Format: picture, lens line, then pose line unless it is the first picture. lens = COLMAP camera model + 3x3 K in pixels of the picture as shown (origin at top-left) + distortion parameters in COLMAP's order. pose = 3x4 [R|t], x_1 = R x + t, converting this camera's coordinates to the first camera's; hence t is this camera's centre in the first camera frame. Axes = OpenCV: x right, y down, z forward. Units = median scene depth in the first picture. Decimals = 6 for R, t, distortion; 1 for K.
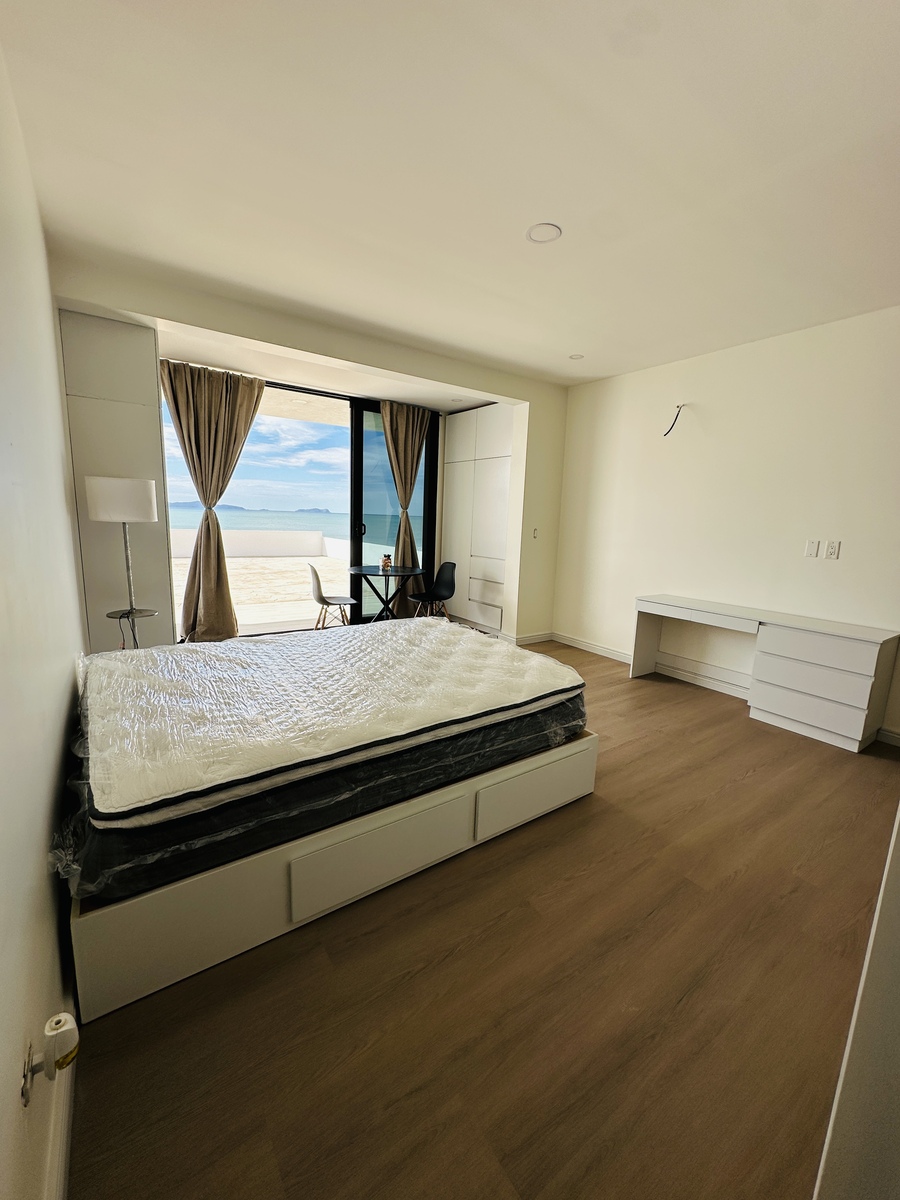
lens RADIAL K [[477.8, 0, 447.9], [0, 477.8, 594.8], [0, 0, 1]] dist [-0.003142, 0.000458]
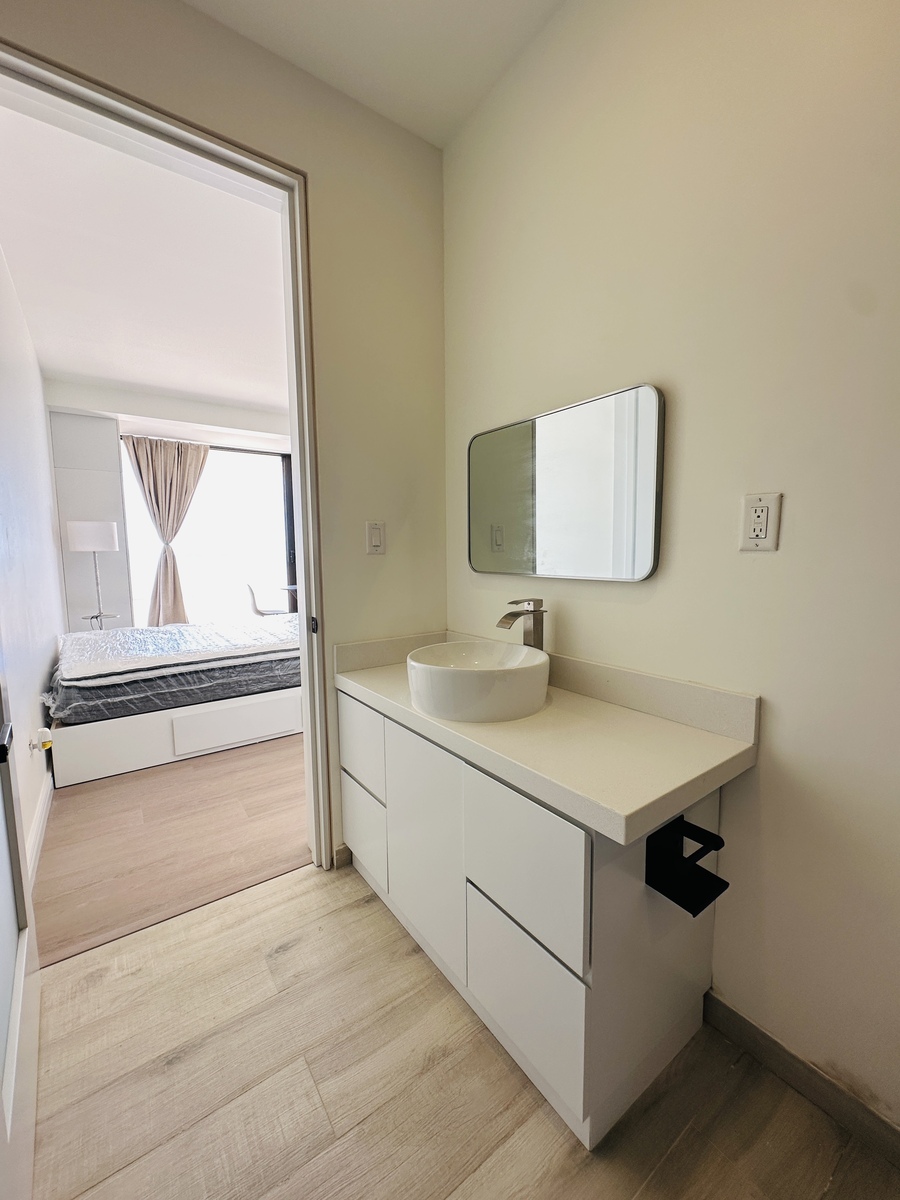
lens RADIAL K [[477.8, 0, 442.7], [0, 477.8, 595.4], [0, 0, 1]] dist [-0.003142, 0.000458]
pose [[0.998709, -0.050393, 0.006373, 0.322068], [0.050728, 0.995939, -0.074384, 0.126847], [-0.002599, 0.074611, 0.997209, -0.387020]]
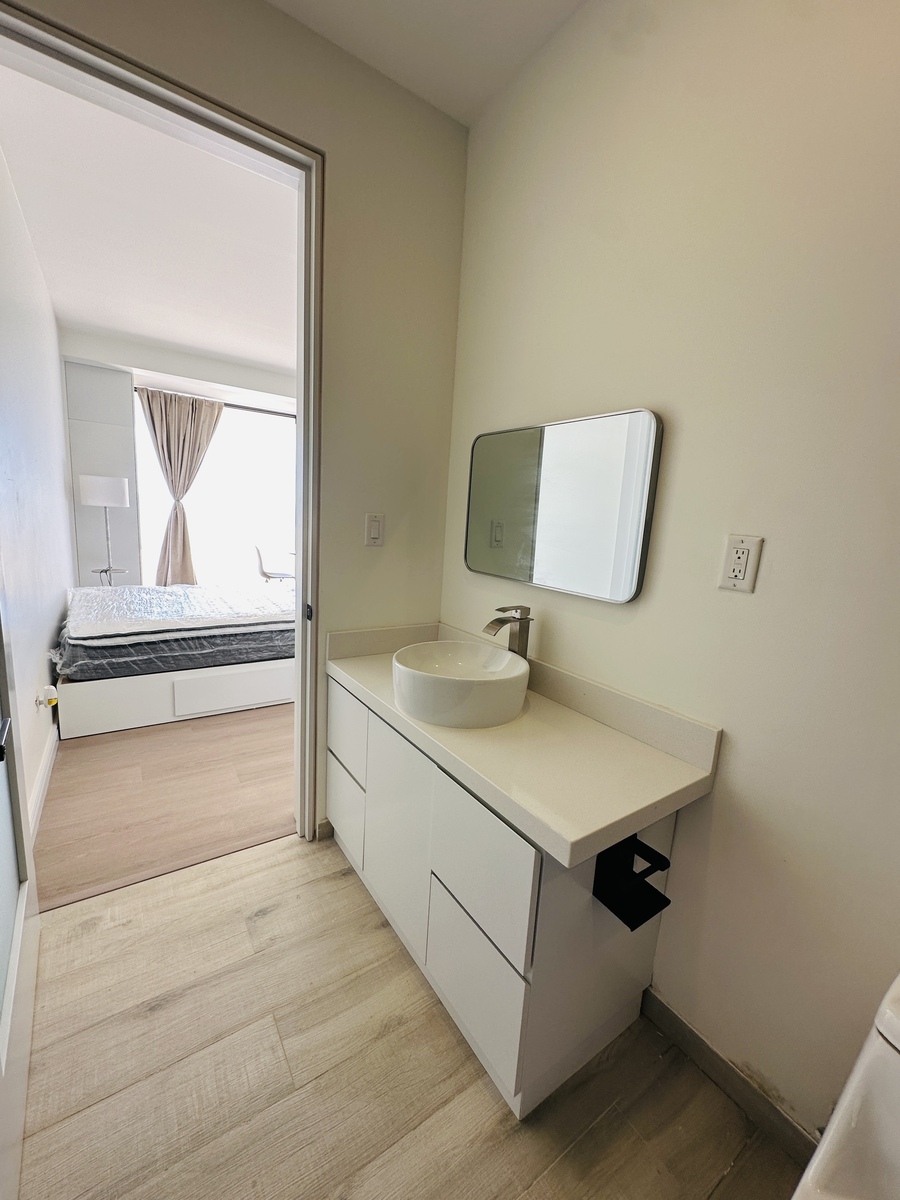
lens RADIAL K [[477.8, 0, 444.1], [0, 477.8, 594.0], [0, 0, 1]] dist [-0.003142, 0.000458]
pose [[0.999700, 0.022384, -0.009960, 0.339879], [-0.022474, 0.999707, -0.008992, 0.094480], [0.009756, 0.009213, 0.999910, -0.399779]]
